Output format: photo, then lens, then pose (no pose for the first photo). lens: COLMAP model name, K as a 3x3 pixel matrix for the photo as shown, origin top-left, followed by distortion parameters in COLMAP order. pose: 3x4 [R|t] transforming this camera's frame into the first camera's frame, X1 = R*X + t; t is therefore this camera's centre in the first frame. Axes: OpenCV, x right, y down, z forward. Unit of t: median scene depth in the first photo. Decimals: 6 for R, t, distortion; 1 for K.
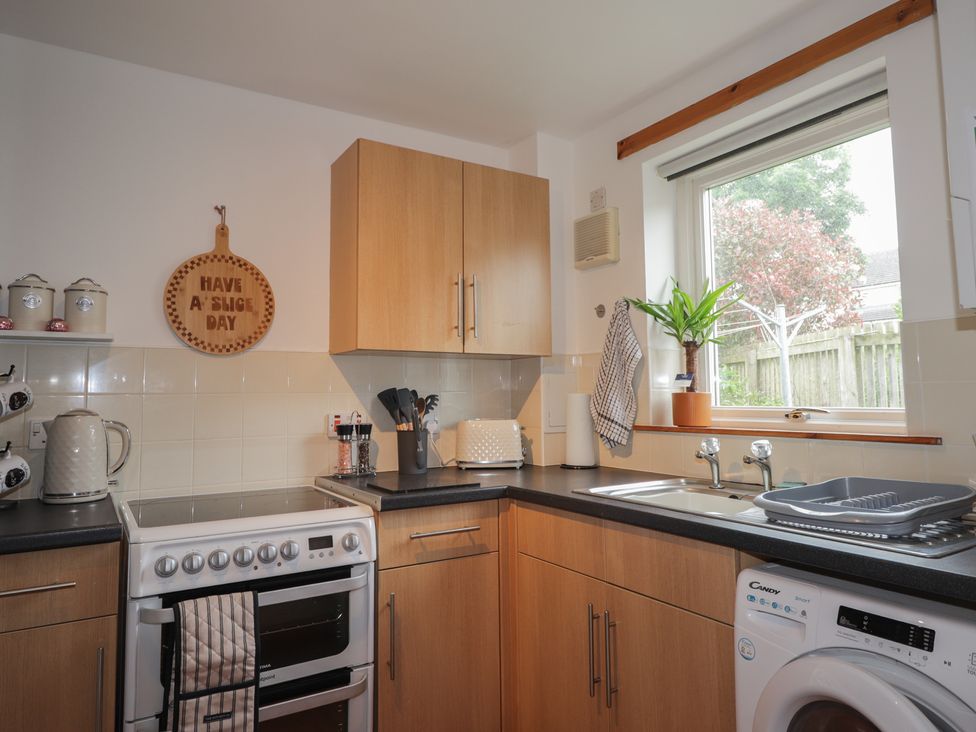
lens RADIAL K [[633.3, 0, 489.0], [0, 633.3, 349.1], [0, 0, 1]] dist [-0.007357, 0.007714]
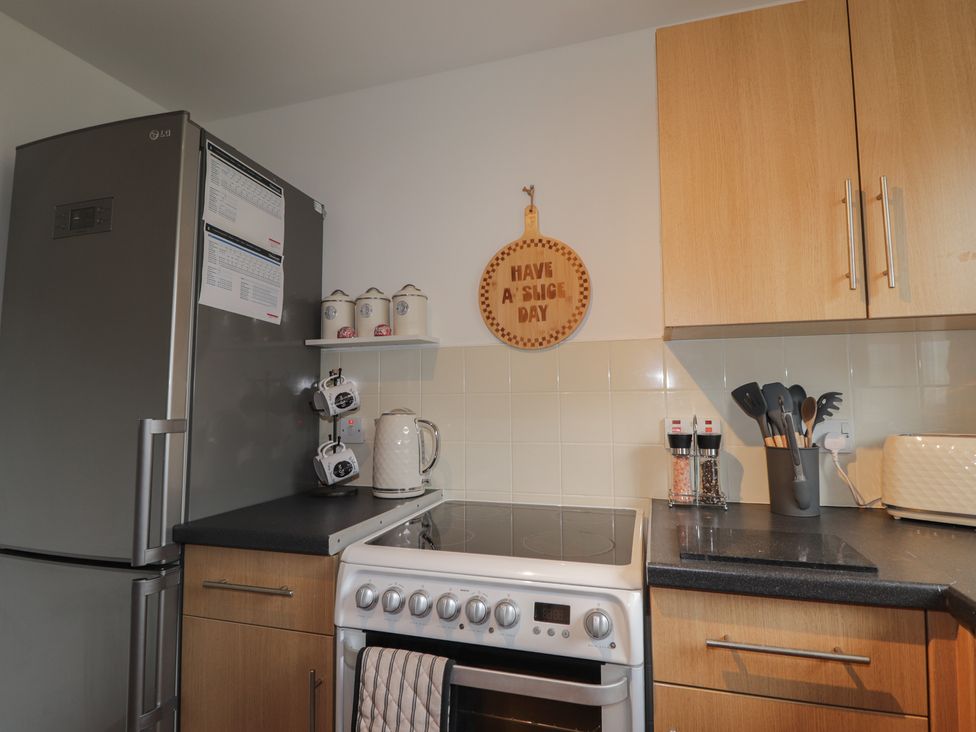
lens RADIAL K [[525.1, 0, 488.4], [0, 525.1, 361.9], [0, 0, 1]] dist [-0.006787, -0.008531]
pose [[0.651760, -0.051026, -0.756707, 0.096052], [0.058393, 0.998149, -0.017012, 0.035087], [0.756174, -0.033099, 0.653533, 0.459179]]
